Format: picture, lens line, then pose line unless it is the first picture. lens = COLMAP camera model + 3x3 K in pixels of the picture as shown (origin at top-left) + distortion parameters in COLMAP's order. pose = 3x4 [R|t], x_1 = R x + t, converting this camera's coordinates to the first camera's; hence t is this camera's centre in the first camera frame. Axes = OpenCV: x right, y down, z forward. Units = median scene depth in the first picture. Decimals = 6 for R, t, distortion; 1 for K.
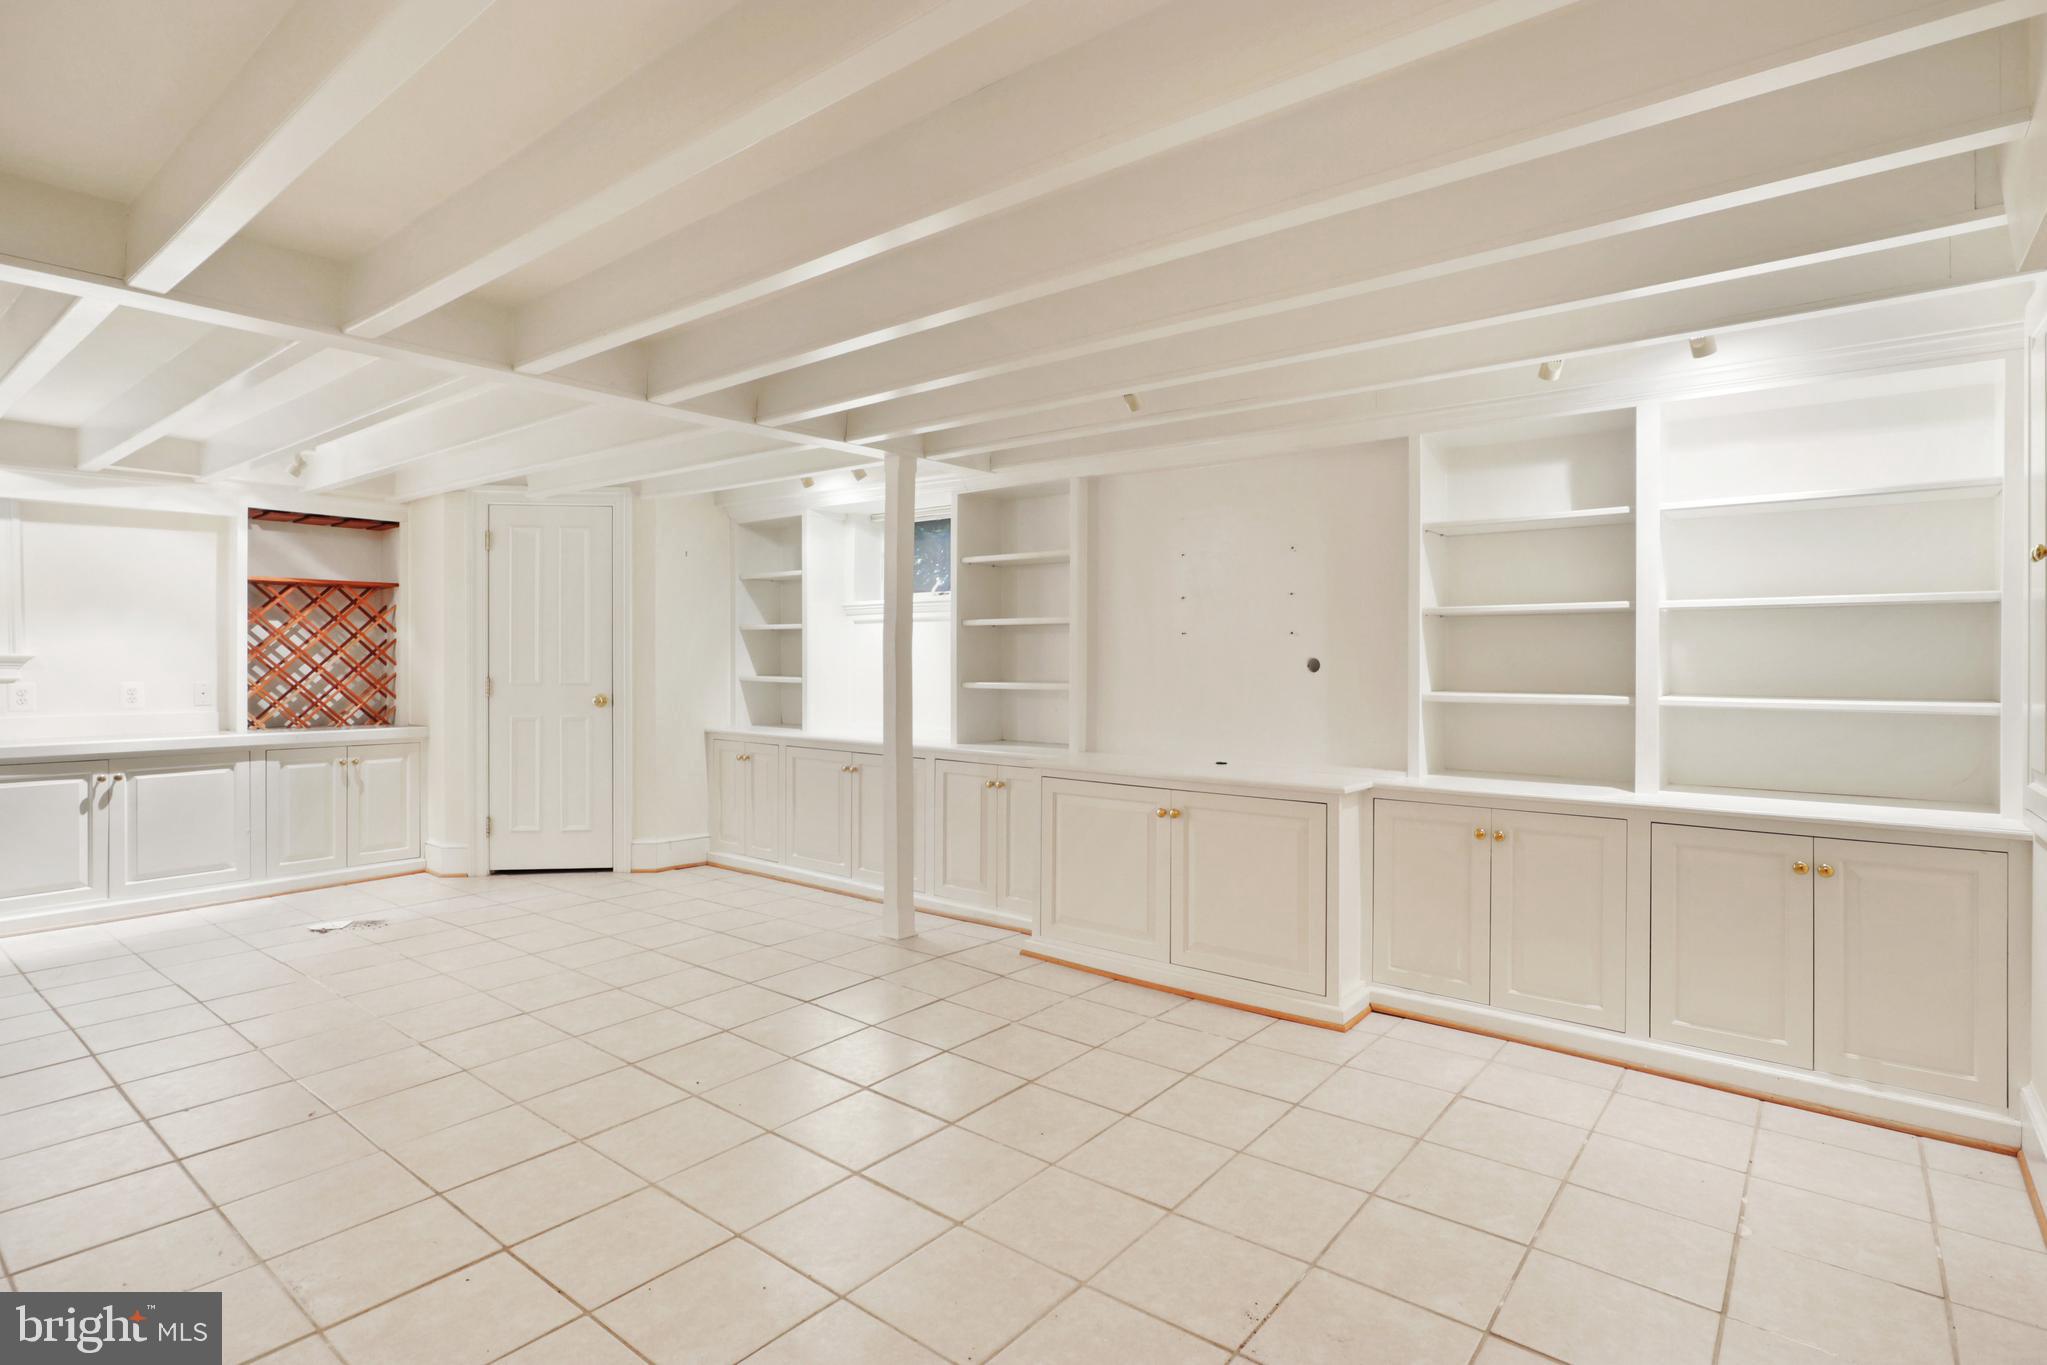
lens RADIAL K [[1028.5, 0, 1032.3], [0, 1028.5, 668.2], [0, 0, 1]] dist [-0.002134, 0.000690]
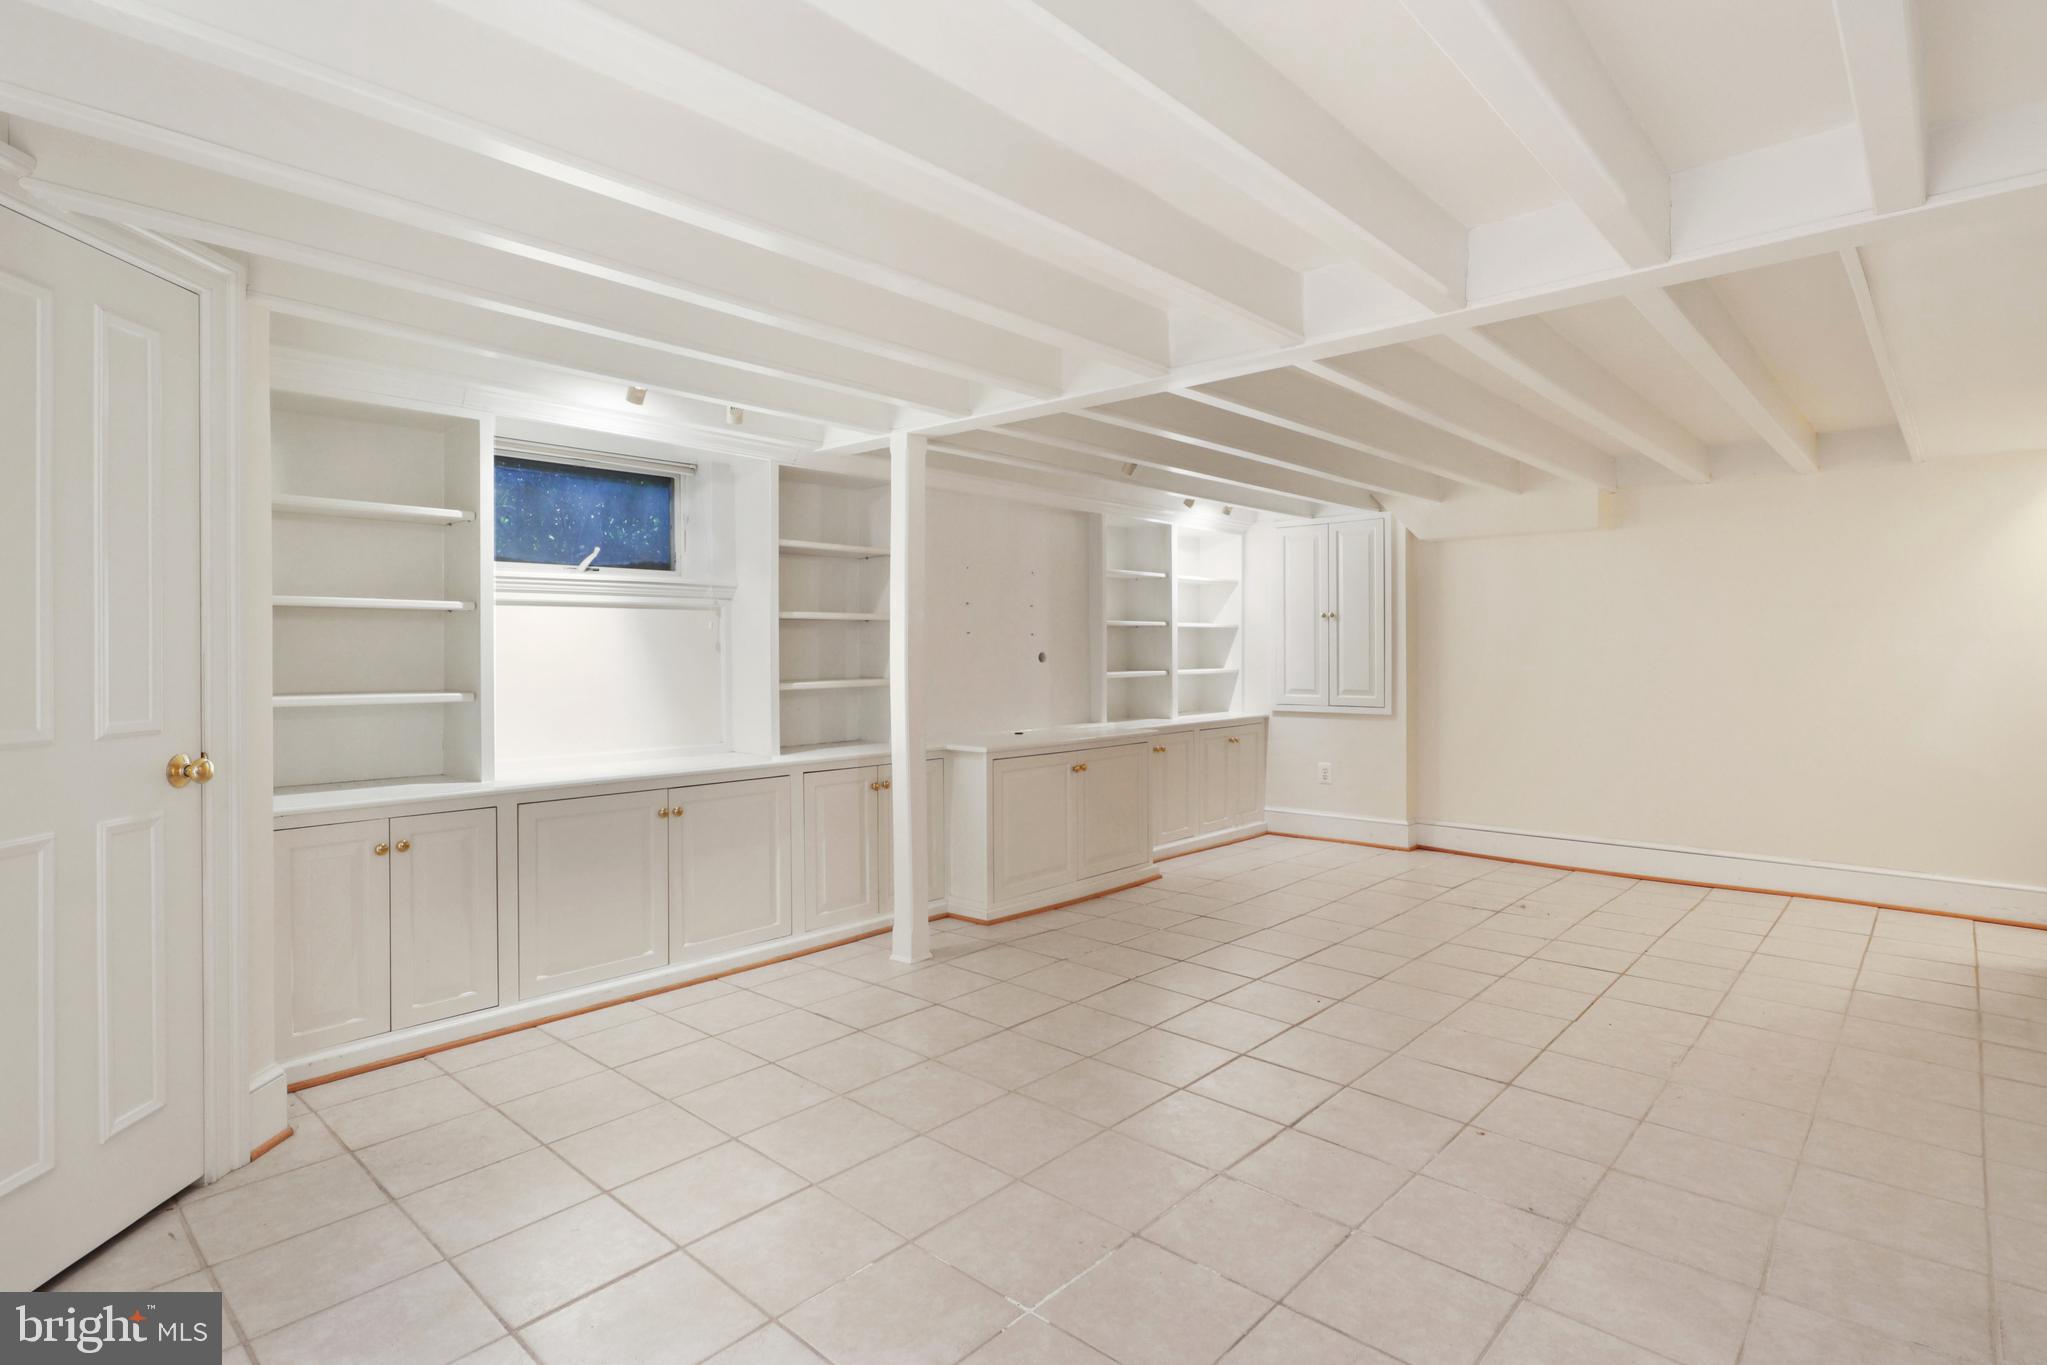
lens RADIAL K [[1028.5, 0, 1033.2], [0, 1028.5, 665.6], [0, 0, 1]] dist [-0.002134, 0.000690]
pose [[0.072187, -0.016719, 0.997251, -1.113205], [0.019152, 0.999698, 0.015373, -0.013371], [-0.997207, 0.017989, 0.072485, 0.886213]]
